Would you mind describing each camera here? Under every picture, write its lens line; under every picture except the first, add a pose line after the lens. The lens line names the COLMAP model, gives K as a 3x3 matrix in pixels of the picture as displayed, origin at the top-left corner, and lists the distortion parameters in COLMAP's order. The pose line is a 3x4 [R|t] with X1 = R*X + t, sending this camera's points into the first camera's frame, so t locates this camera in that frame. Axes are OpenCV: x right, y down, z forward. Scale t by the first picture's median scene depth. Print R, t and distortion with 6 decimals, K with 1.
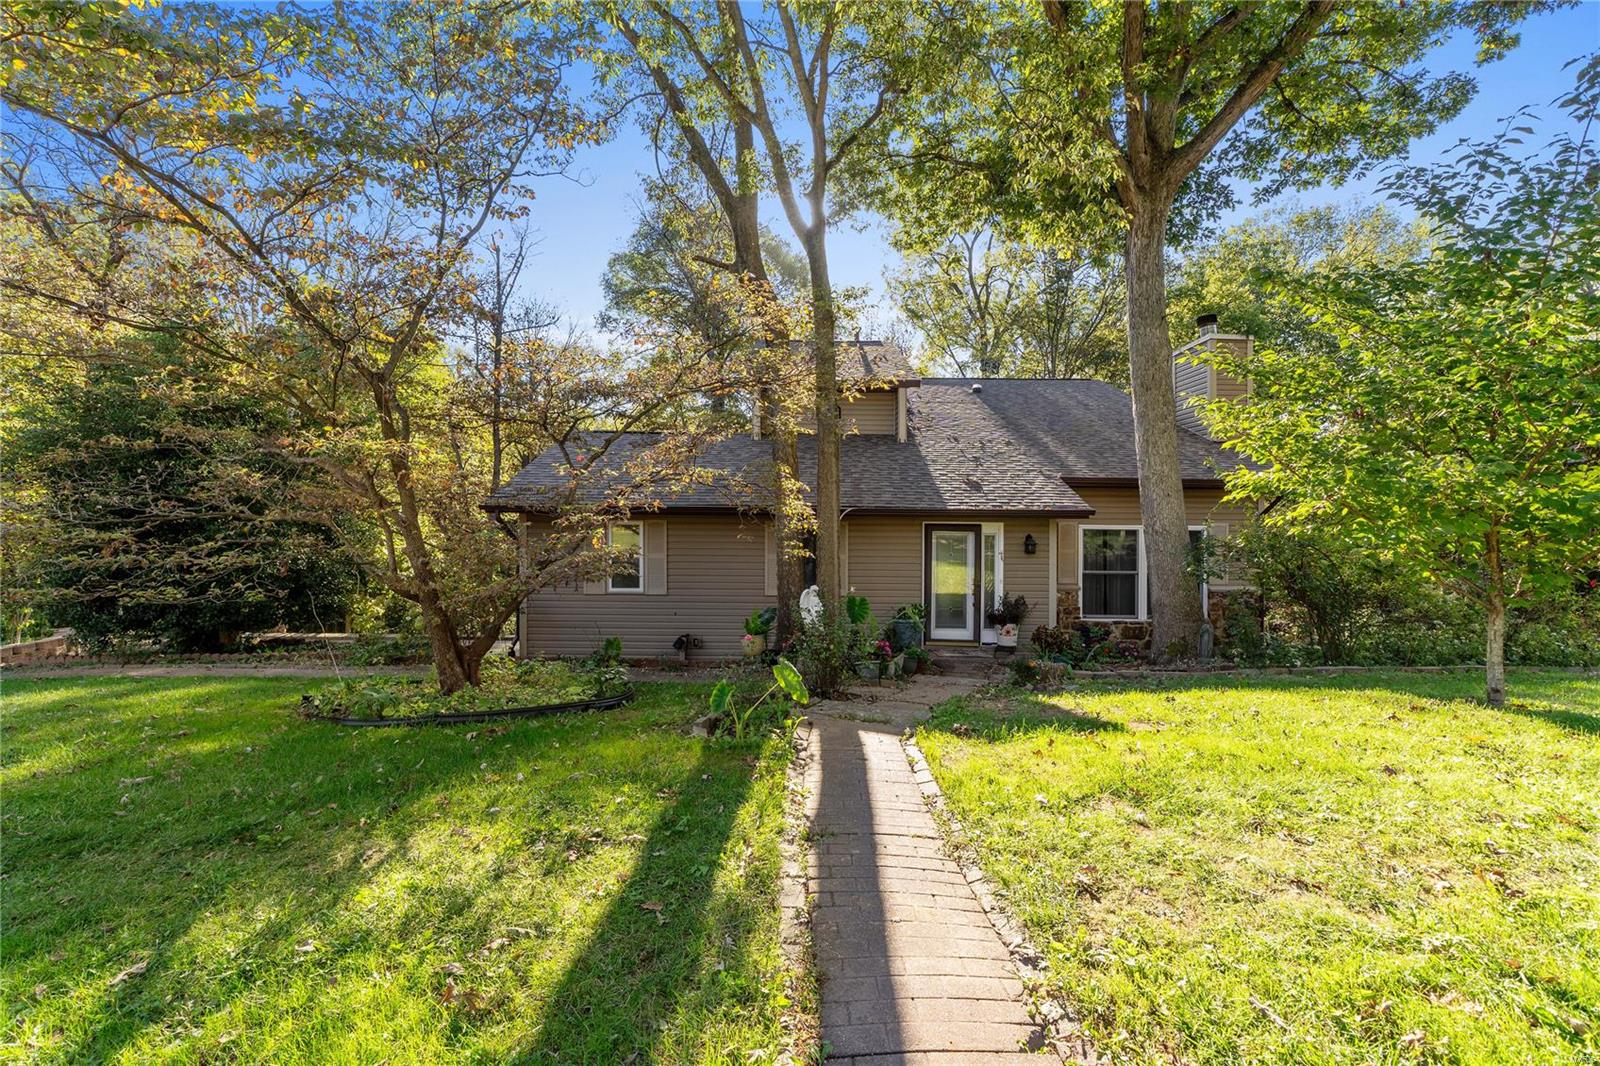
lens RADIAL K [[671.2, 0, 802.4], [0, 671.2, 529.5], [0, 0, 1]] dist [-0.015171, 0.000402]
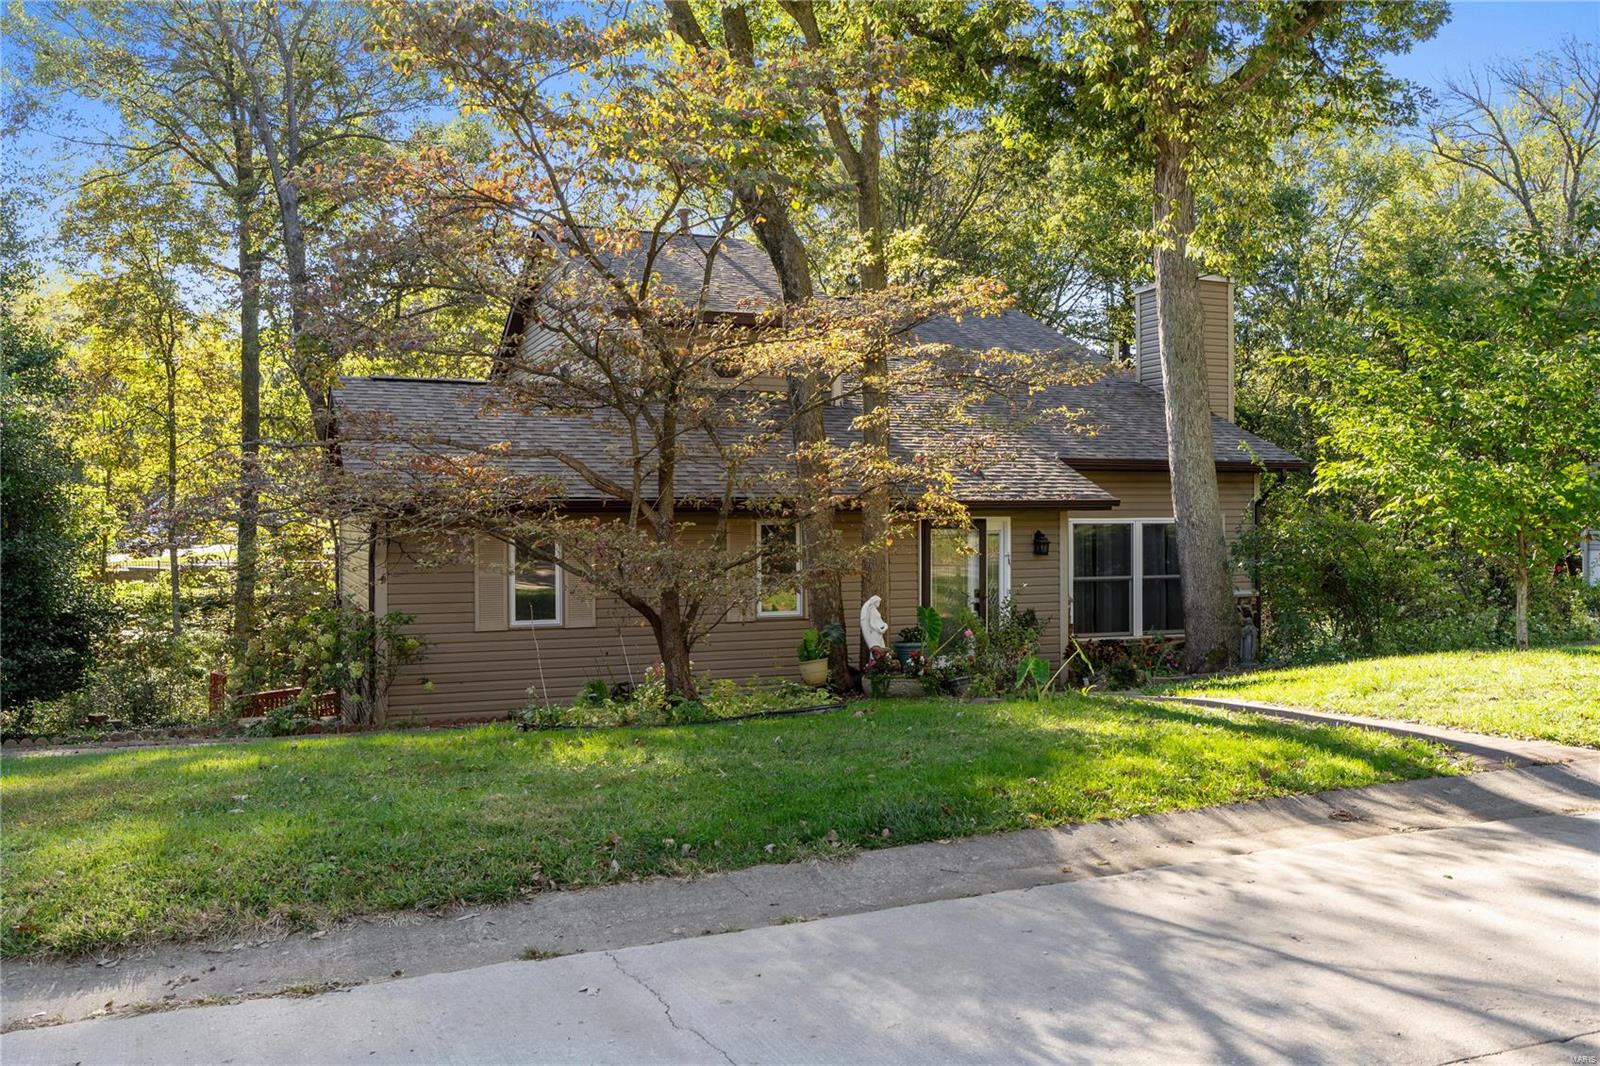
lens RADIAL K [[1402.9, 0, 800.8], [0, 1402.9, 571.1], [0, 0, 1]] dist [-0.009715, -0.007478]
pose [[0.916956, -0.028362, 0.397979, -0.584766], [0.018344, 0.999412, 0.028959, 0.001352], [-0.398566, -0.019253, 0.916937, -0.414667]]
